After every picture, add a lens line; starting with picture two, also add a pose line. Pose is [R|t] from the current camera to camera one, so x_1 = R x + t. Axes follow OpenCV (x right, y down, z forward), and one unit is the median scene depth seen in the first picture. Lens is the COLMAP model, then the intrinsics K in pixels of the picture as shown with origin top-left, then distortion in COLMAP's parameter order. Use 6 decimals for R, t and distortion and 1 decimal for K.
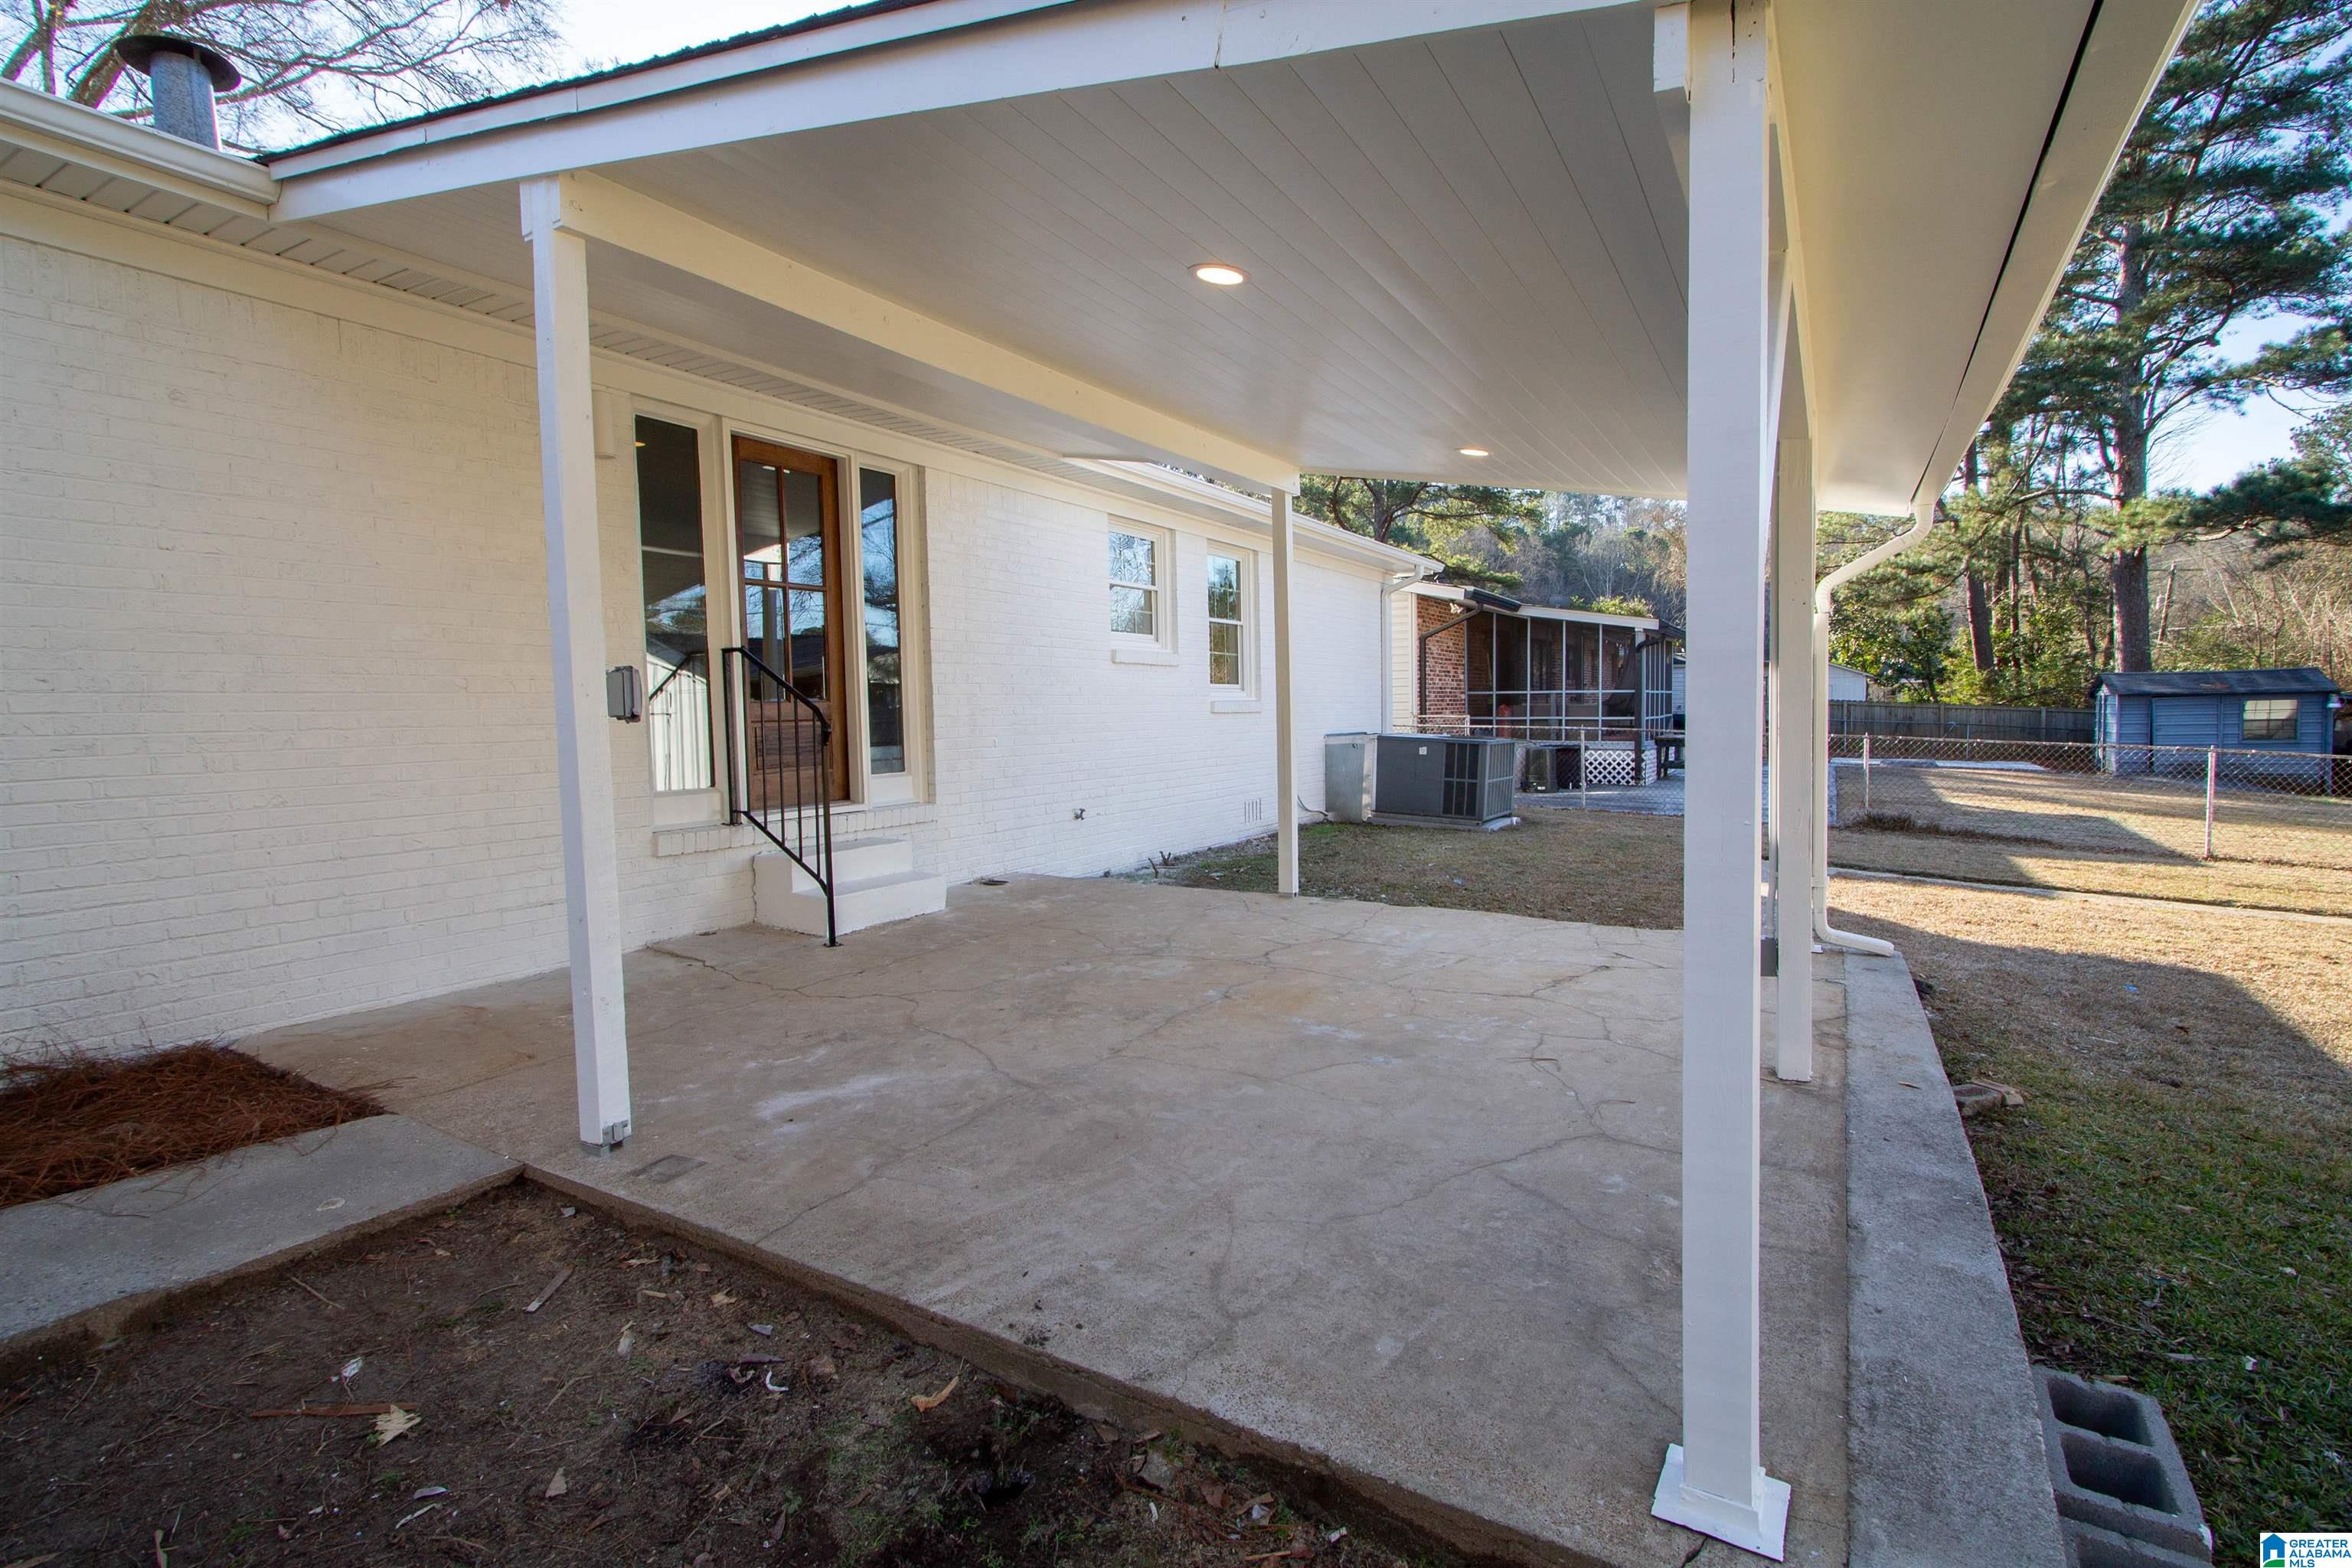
lens RADIAL K [[1089.6, 0, 1191.1], [0, 1089.6, 800.7], [0, 0, 1]] dist [-0.019301, 0.000782]
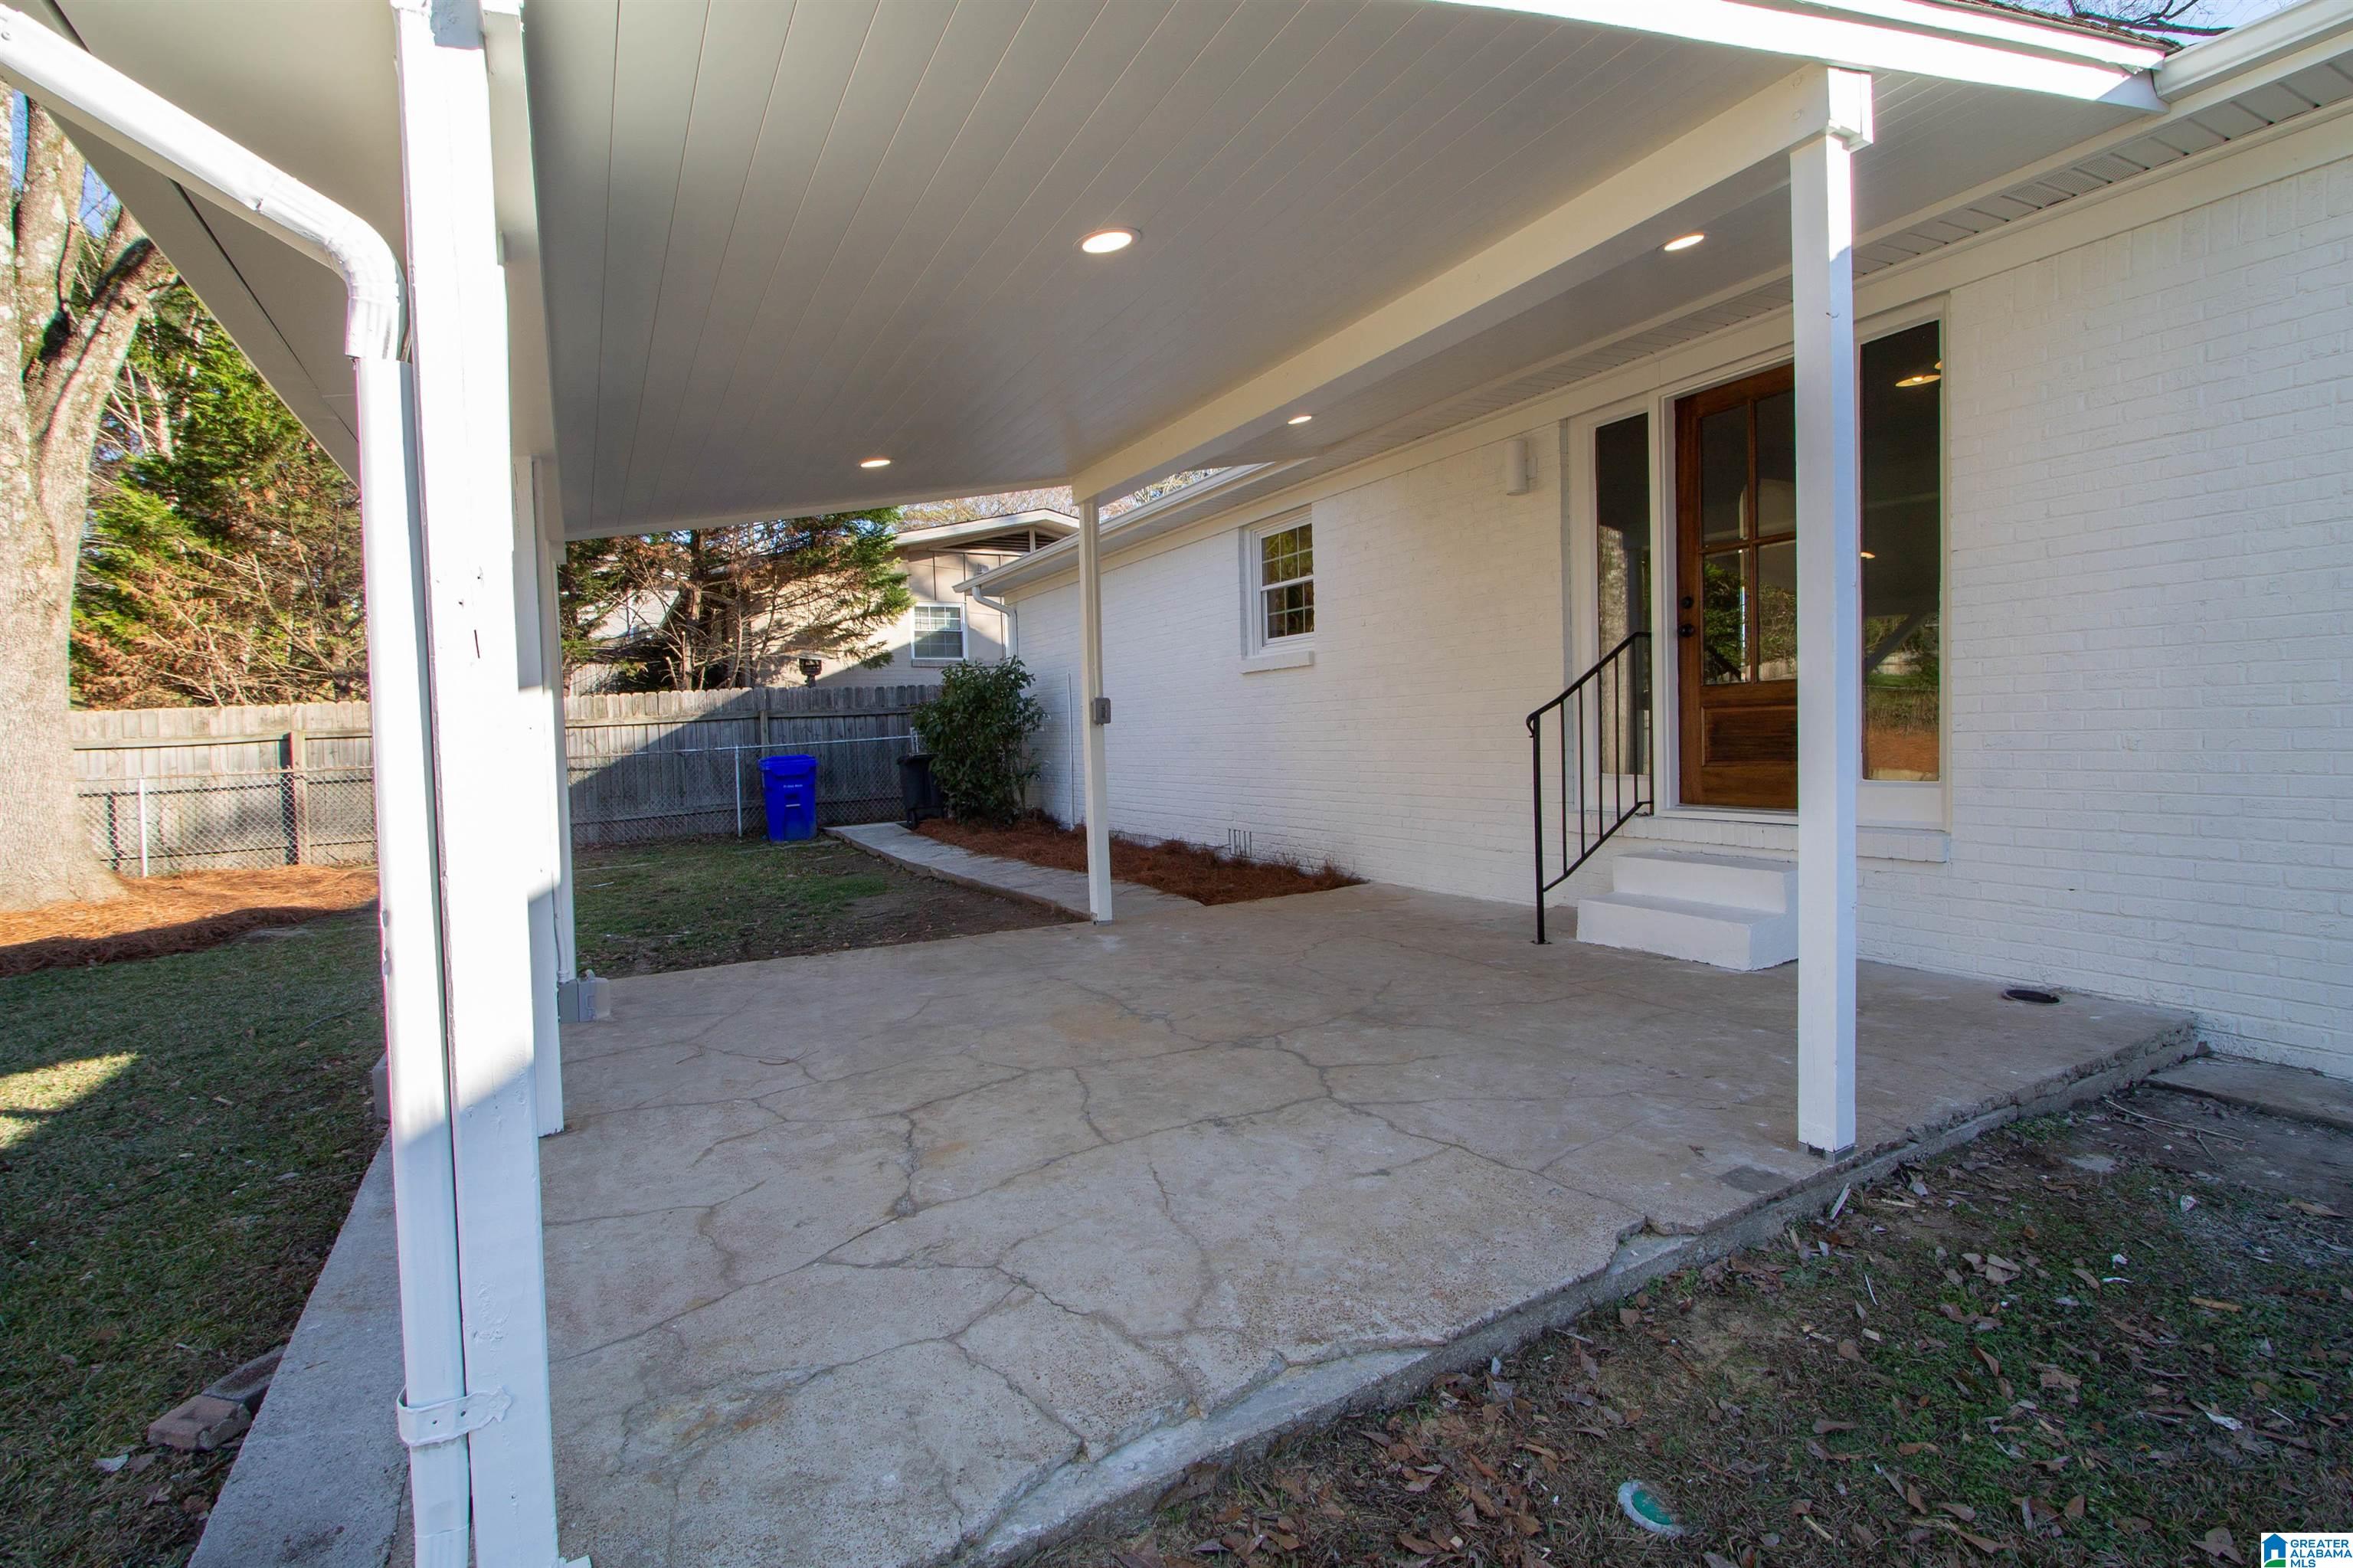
lens RADIAL K [[1106.4, 0, 1177.4], [0, 1106.4, 787.1], [0, 0, 1]] dist [-0.018325, 0.001511]
pose [[-0.511788, 0.074756, -0.855853, 0.954650], [-0.029466, 0.994093, 0.104451, -0.140332], [0.858606, 0.078676, -0.506562, 1.726032]]
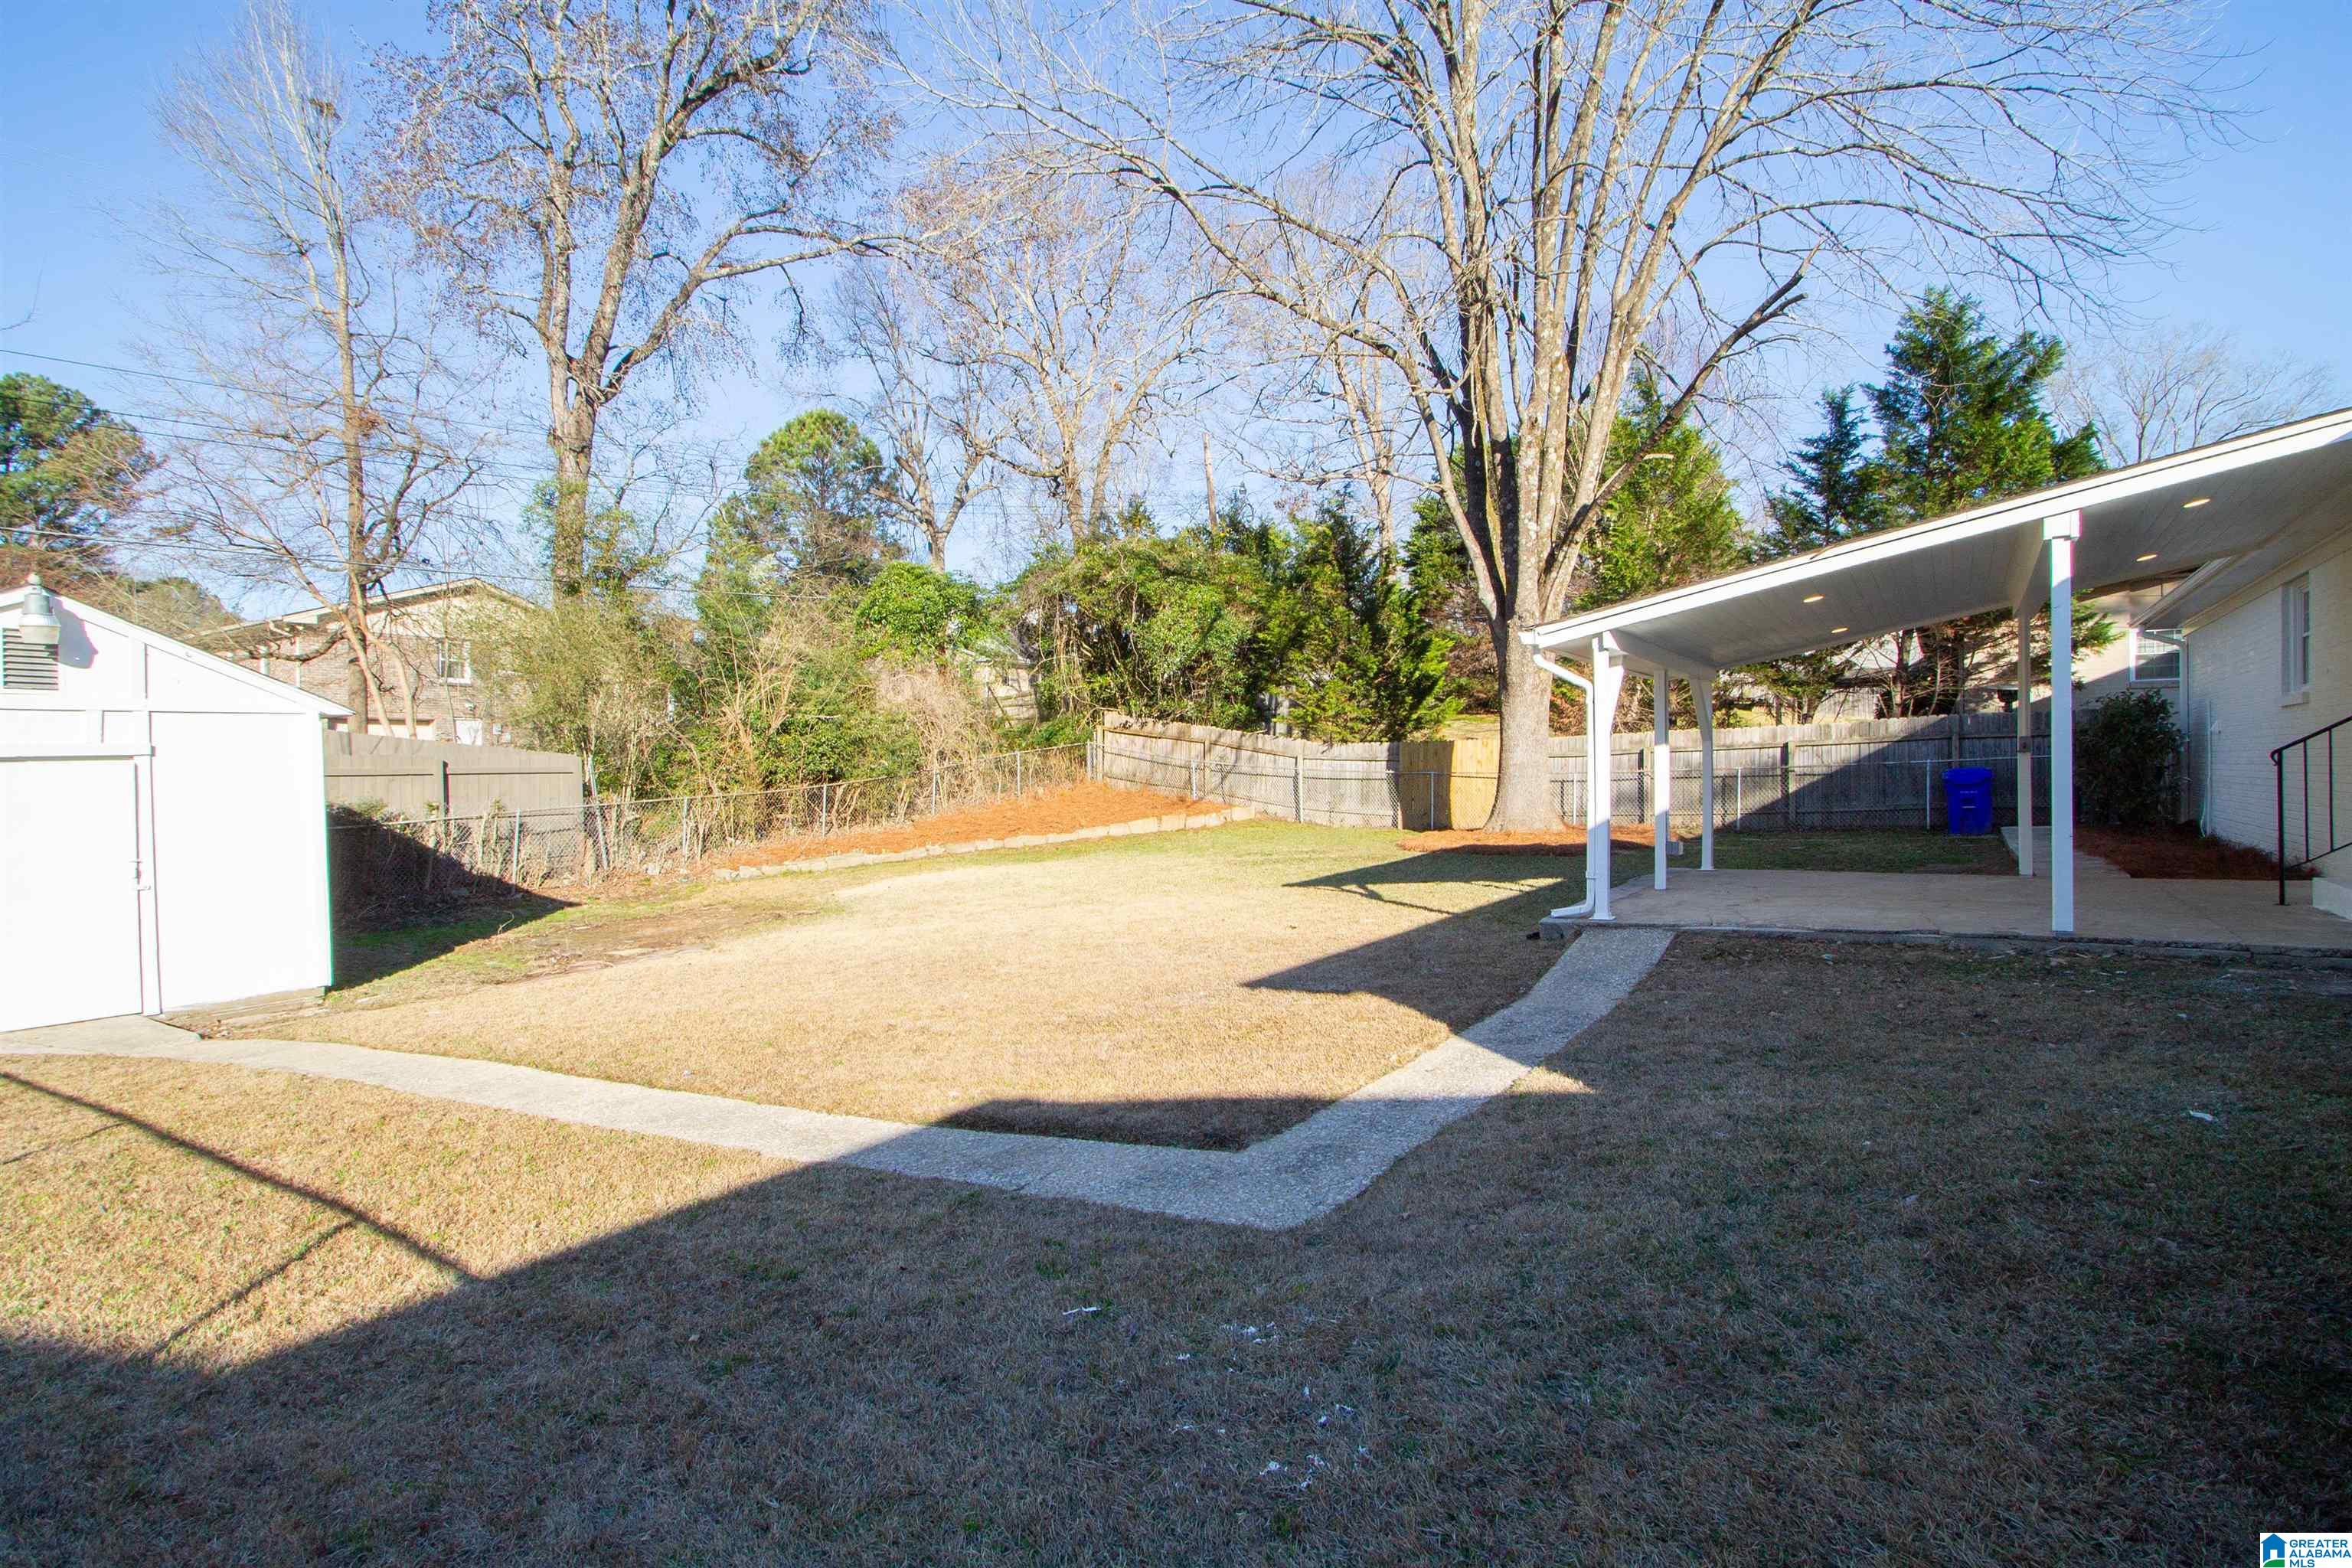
lens RADIAL K [[1118.8, 0, 1227.2], [0, 1118.8, 766.3], [0, 0, 1]] dist [-0.002432, 0.000183]
pose [[-0.998665, 0.033541, 0.039280, 1.403854], [0.036415, 0.996525, 0.074910, -0.296046], [-0.036631, 0.076241, -0.996416, 3.535252]]
